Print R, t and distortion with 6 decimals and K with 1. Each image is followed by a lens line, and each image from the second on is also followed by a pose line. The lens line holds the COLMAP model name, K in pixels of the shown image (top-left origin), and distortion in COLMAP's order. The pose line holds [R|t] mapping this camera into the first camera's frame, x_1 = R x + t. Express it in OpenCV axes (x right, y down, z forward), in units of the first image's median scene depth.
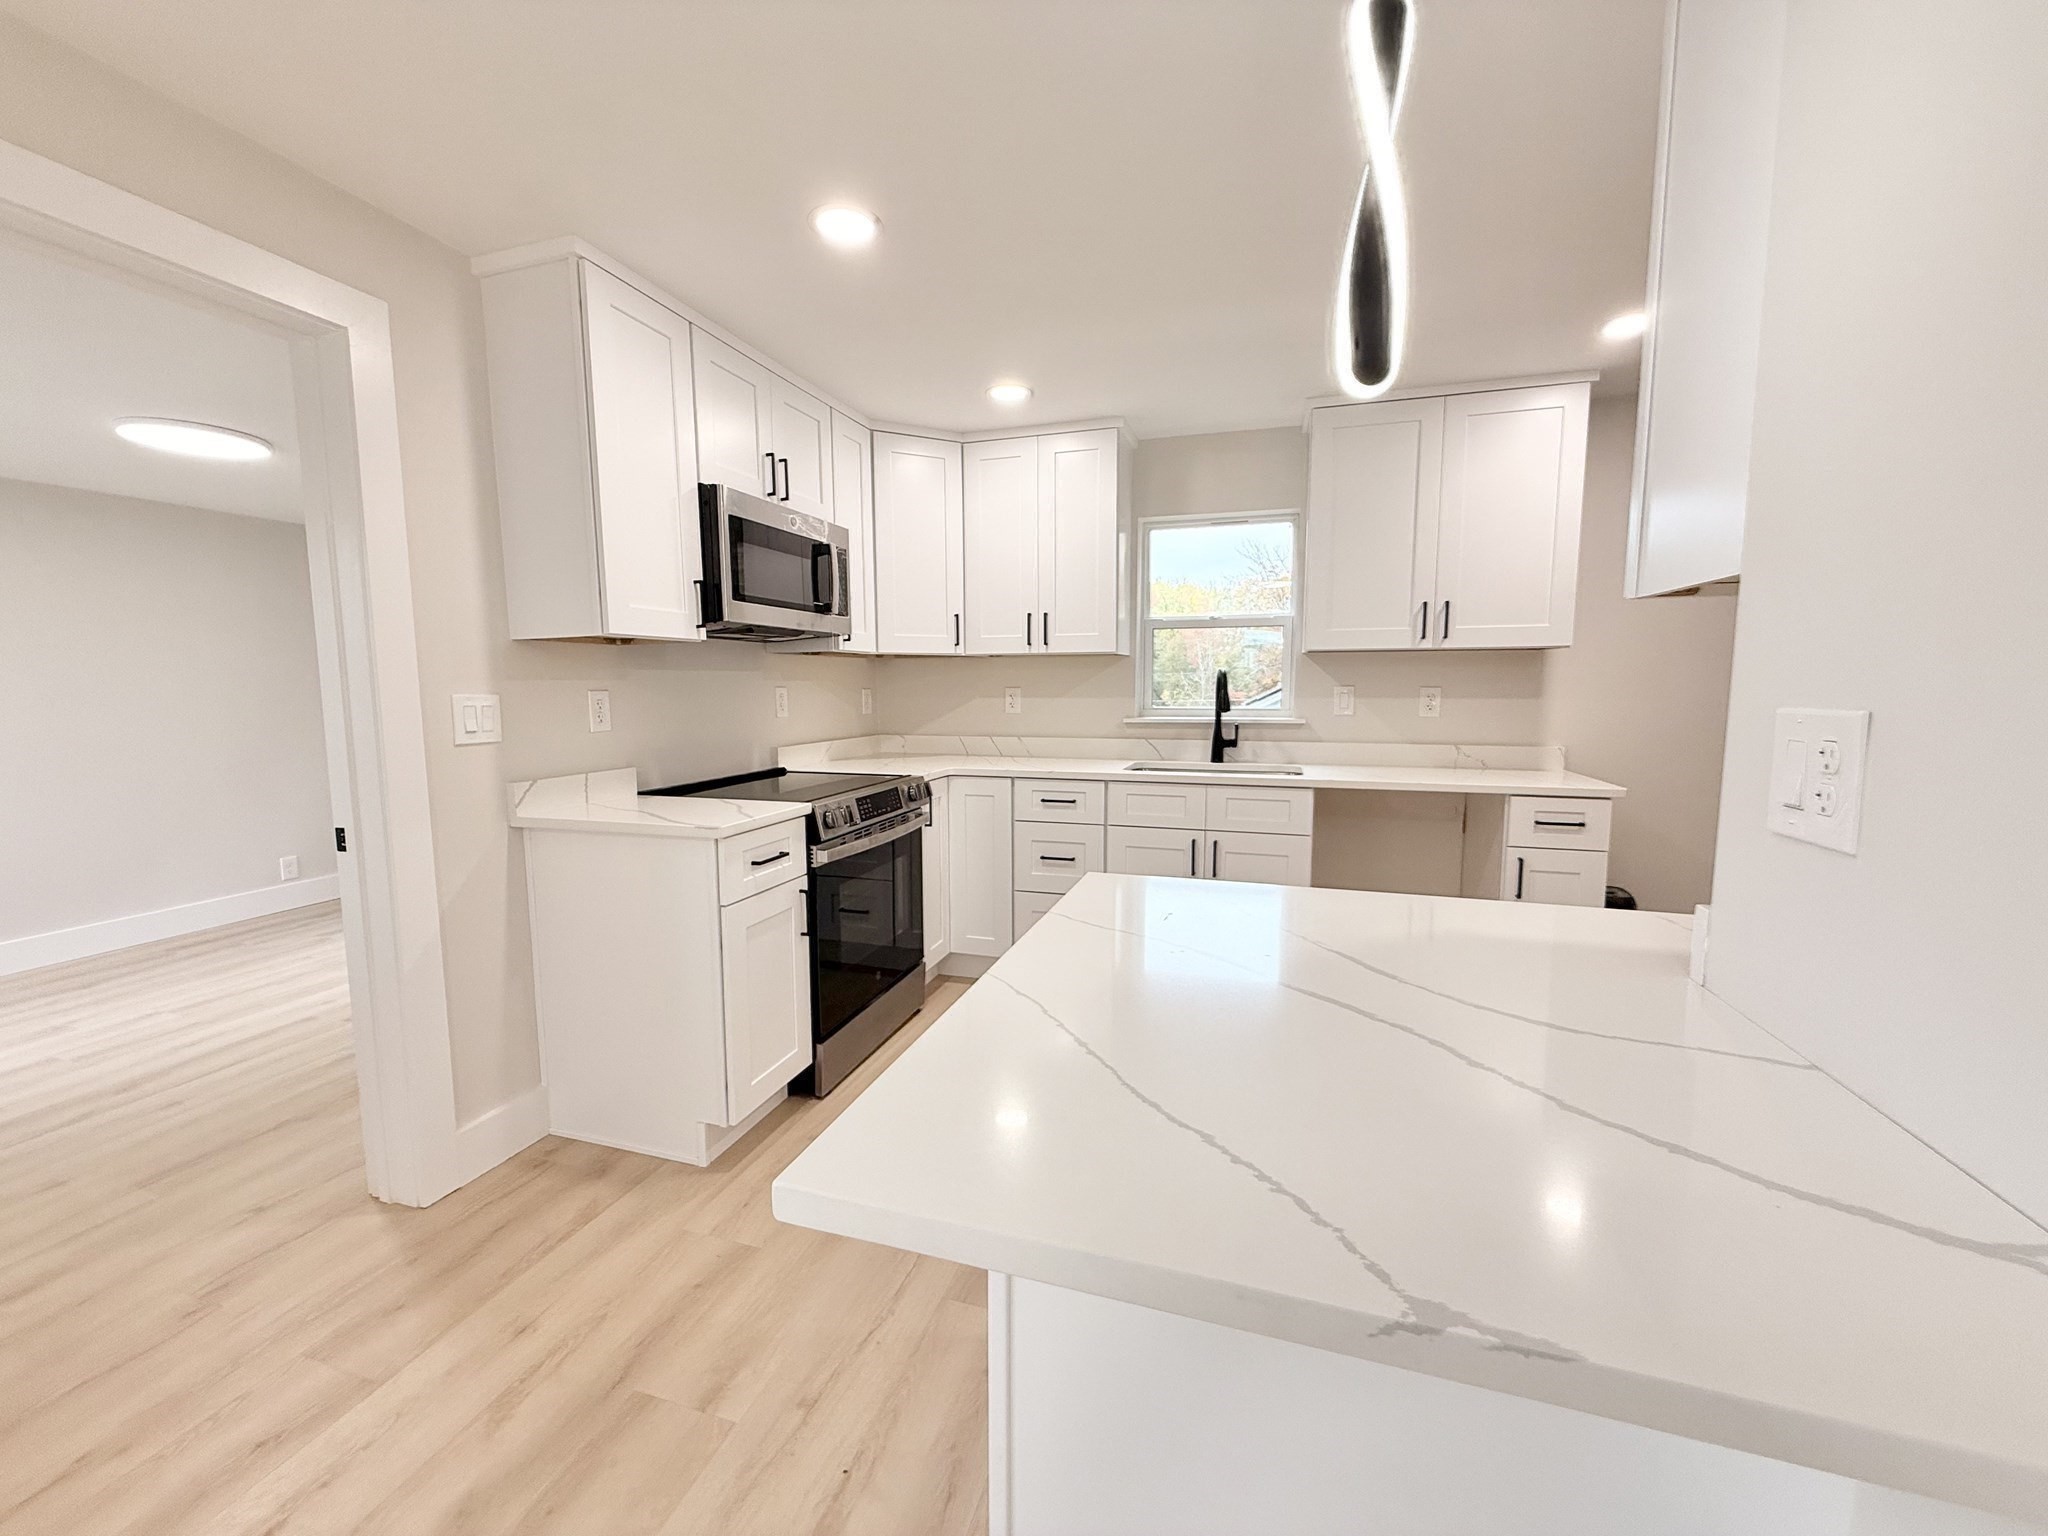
lens RADIAL K [[818.7, 0, 1015.5], [0, 818.7, 766.7], [0, 0, 1]] dist [0.000893, 0.000347]
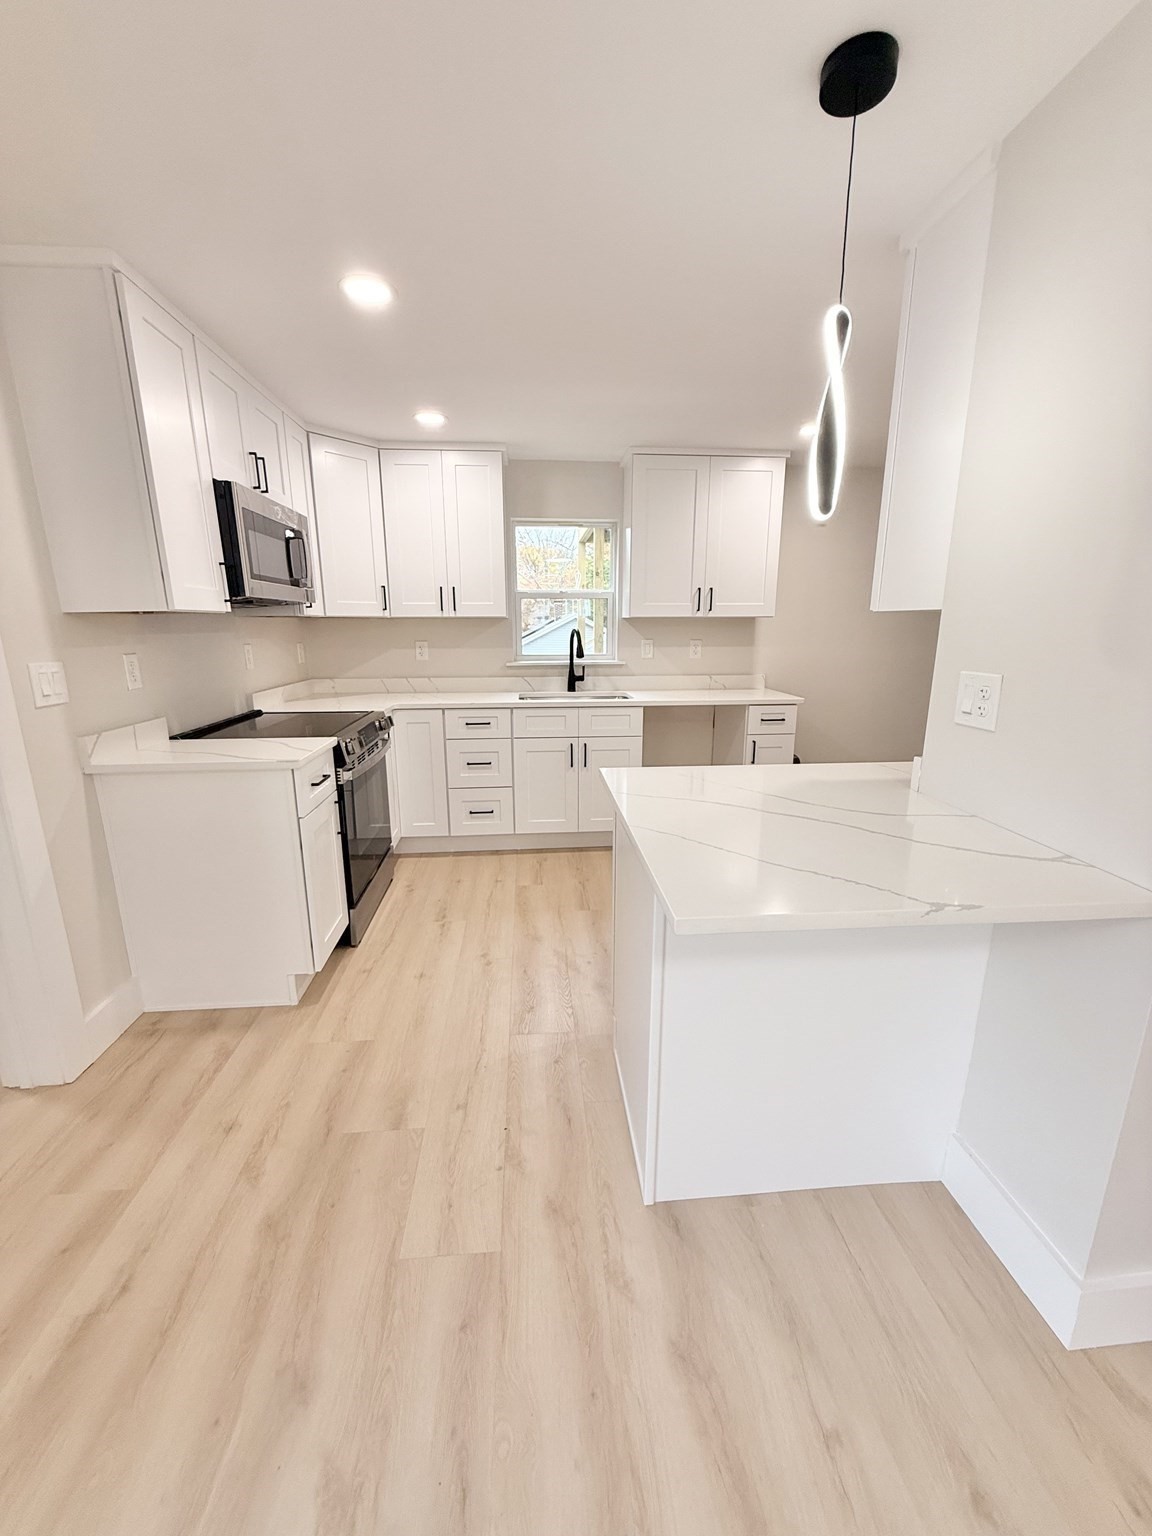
lens RADIAL K [[614.0, 0, 575.5], [0, 614.0, 765.7], [0, 0, 1]] dist [0.000893, 0.000347]
pose [[0.923887, -0.084719, 0.373170, -0.216380], [0.038077, 0.990698, 0.130641, -0.020756], [-0.380767, -0.106488, 0.918519, -0.064832]]
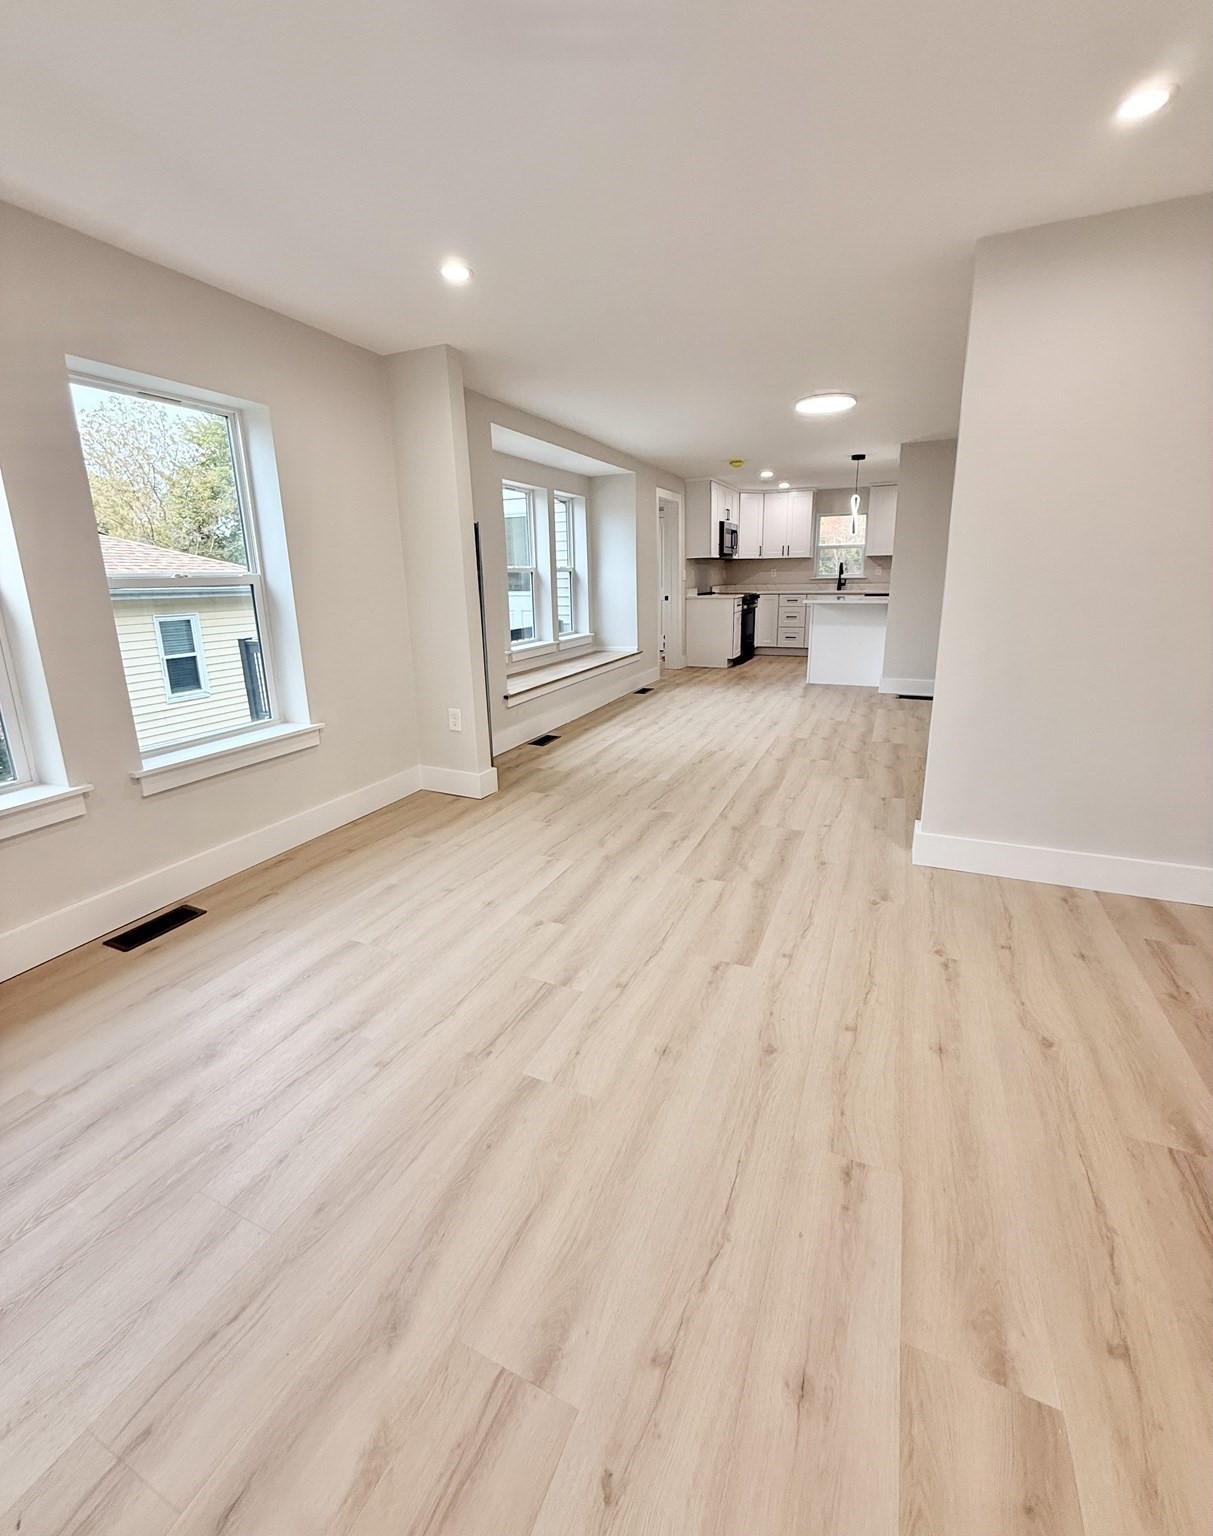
lens RADIAL K [[641.2, 0, 604.0], [0, 641.2, 726.6], [0, 0, 1]] dist [0.001039, 0.000027]
pose [[0.994217, 0.007578, -0.107119, -0.509581], [0.005813, 0.992247, 0.124147, 0.261243], [0.107229, -0.124052, 0.986465, -2.115383]]
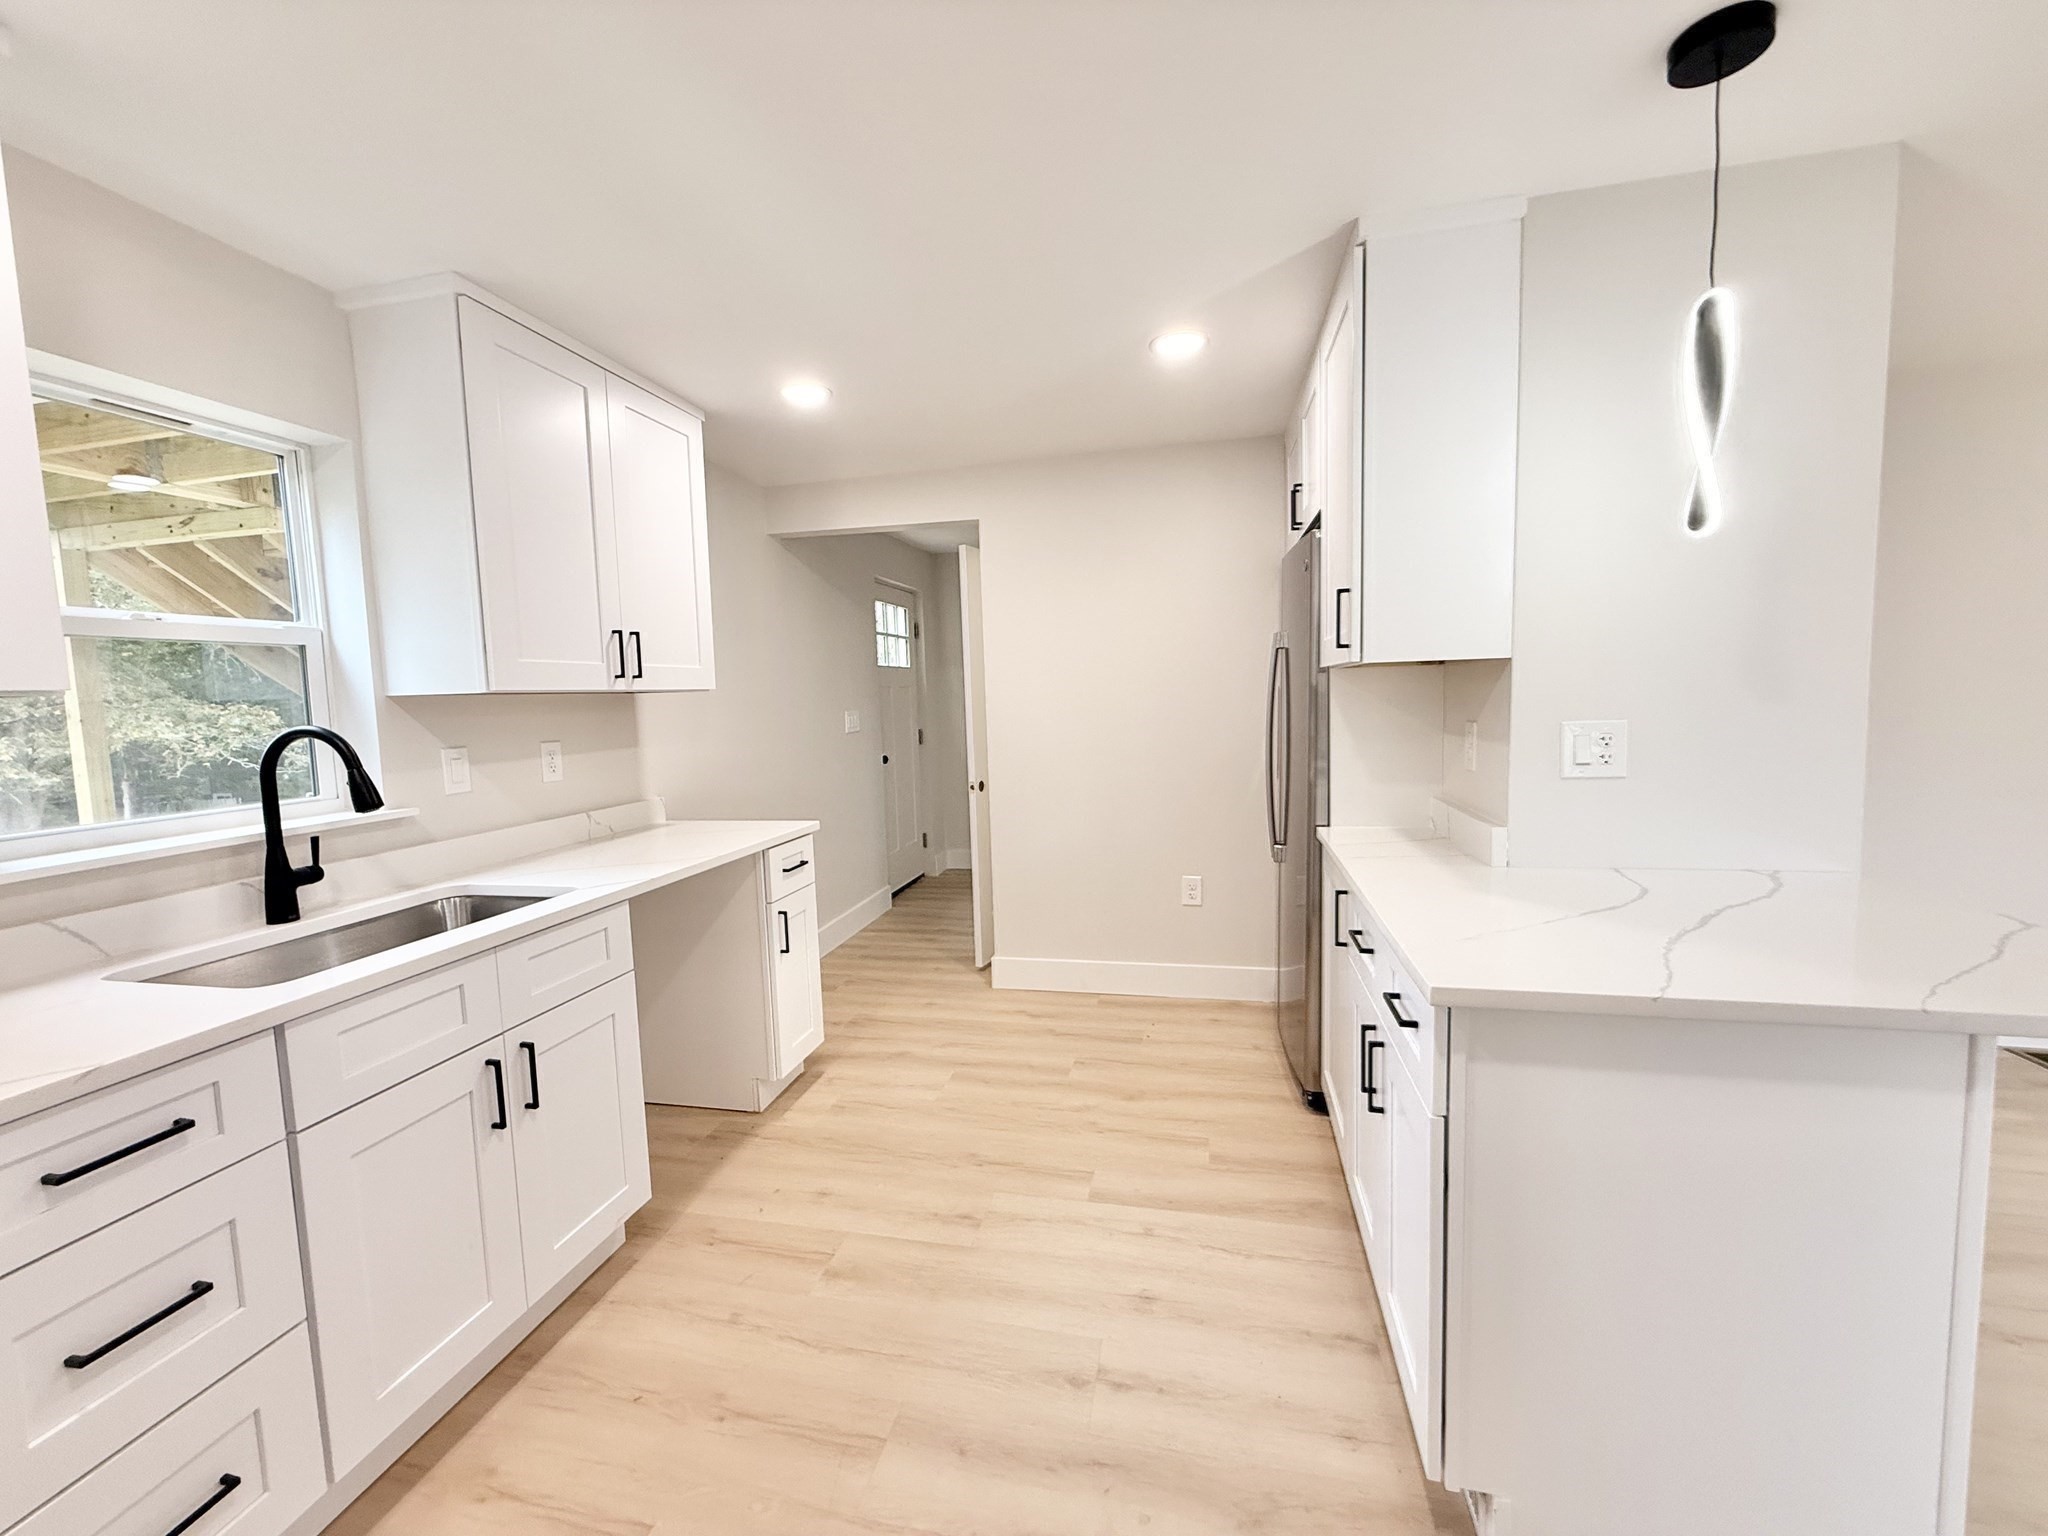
lens RADIAL K [[818.7, 0, 1005.0], [0, 818.7, 764.4], [0, 0, 1]] dist [0.000893, 0.000347]
pose [[-0.083368, -0.078208, 0.993445, -0.311783], [0.135885, 0.986712, 0.089081, -0.098600], [-0.987211, 0.142420, -0.071633, 0.732653]]
